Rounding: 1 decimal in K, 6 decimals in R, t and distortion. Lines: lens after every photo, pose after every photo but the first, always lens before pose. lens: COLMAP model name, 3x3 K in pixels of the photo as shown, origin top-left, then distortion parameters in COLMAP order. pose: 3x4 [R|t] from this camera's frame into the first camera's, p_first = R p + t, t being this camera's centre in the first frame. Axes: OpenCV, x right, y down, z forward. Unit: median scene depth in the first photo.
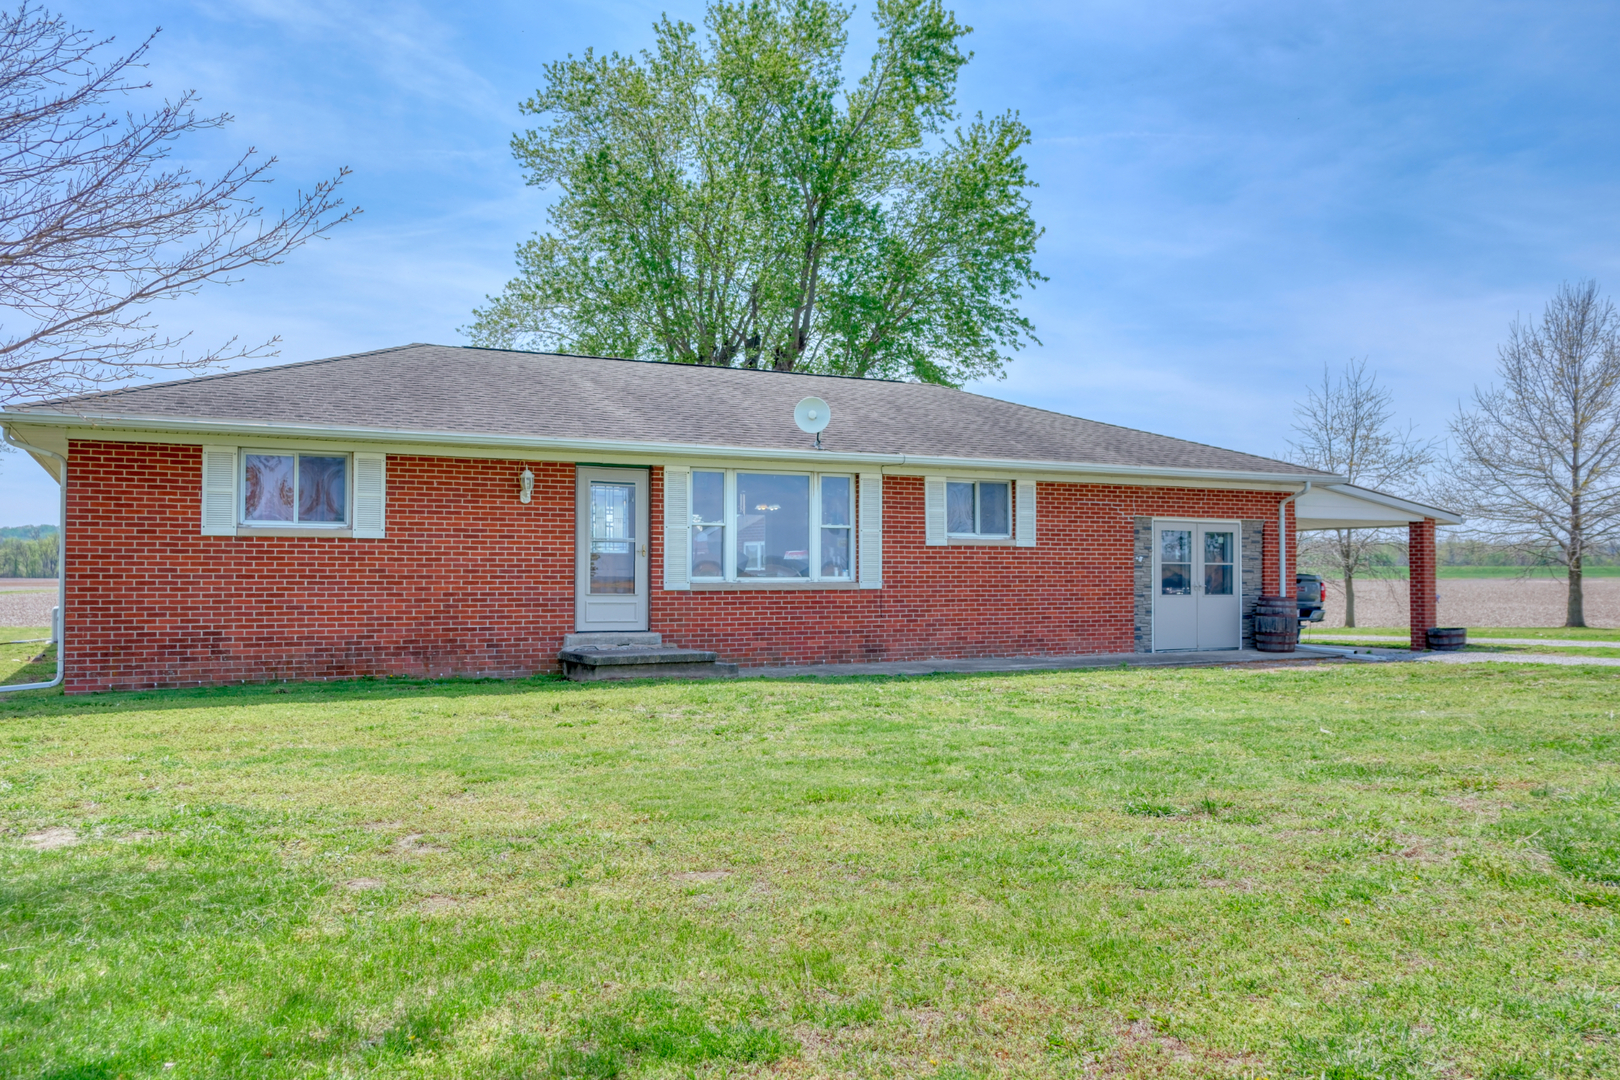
lens RADIAL K [[1260.4, 0, 809.1], [0, 1260.4, 544.8], [0, 0, 1]] dist [-0.032896, 0.029828]
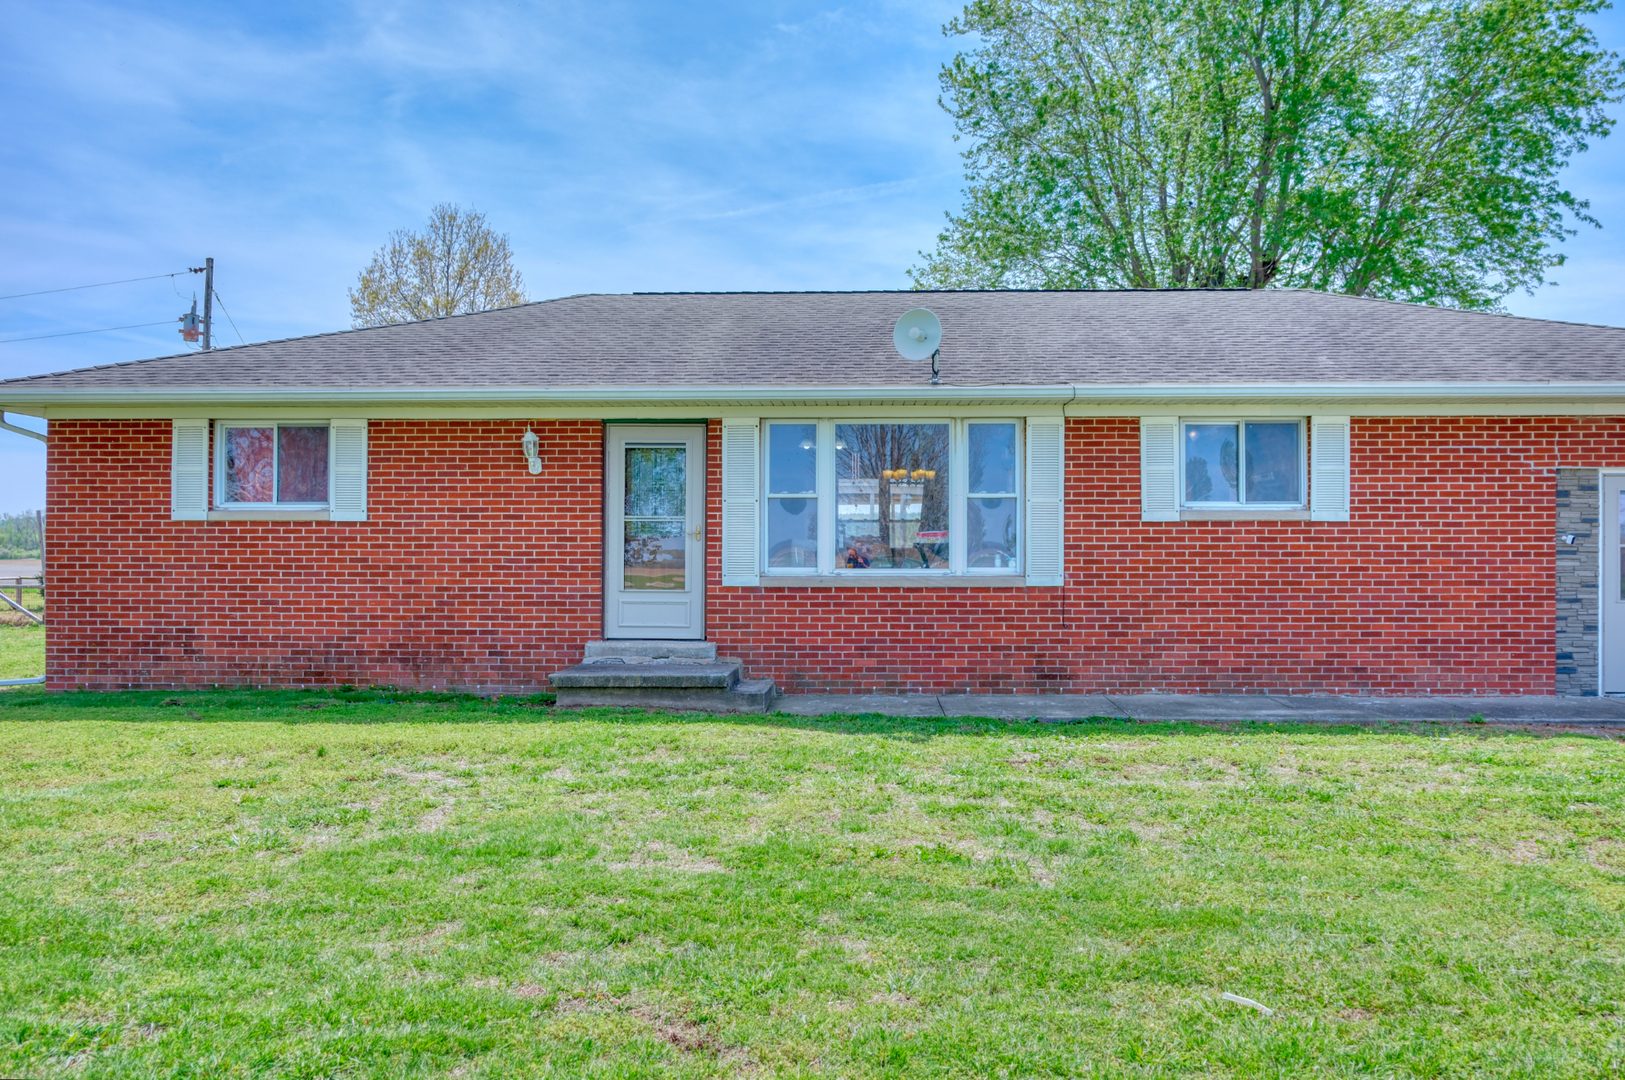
lens RADIAL K [[1264.3, 0, 811.6], [0, 1264.3, 544.8], [0, 0, 1]] dist [-0.032896, 0.029828]
pose [[0.871188, -0.002622, -0.490943, 0.315954], [0.010898, 0.999843, 0.013999, 0.002084], [0.490829, -0.017546, 0.871079, 0.399211]]
